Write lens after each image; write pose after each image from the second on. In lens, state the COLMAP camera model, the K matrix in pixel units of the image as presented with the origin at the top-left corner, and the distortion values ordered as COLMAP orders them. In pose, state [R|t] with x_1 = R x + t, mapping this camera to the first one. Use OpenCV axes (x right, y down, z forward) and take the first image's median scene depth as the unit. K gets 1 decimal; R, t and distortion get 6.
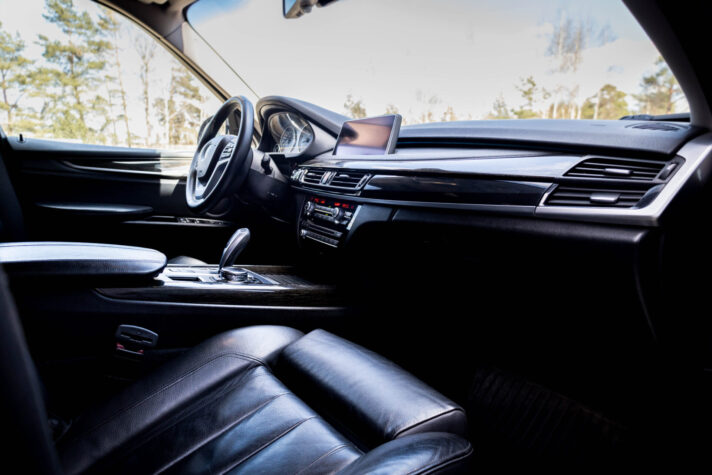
lens RADIAL K [[431.9, 0, 356.0], [0, 431.9, 237.5], [0, 0, 1]] dist [0.000900, -0.000309]
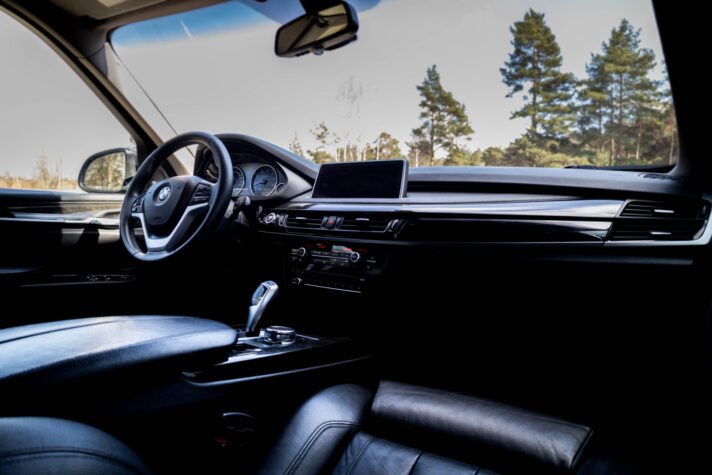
lens RADIAL K [[431.9, 0, 356.0], [0, 431.9, 237.5], [0, 0, 1]] dist [0.000900, -0.000309]
pose [[0.918578, -0.042962, 0.392899, -0.358795], [0.076871, 0.994512, -0.070976, -0.027662], [-0.387693, 0.095399, 0.916839, 0.091468]]
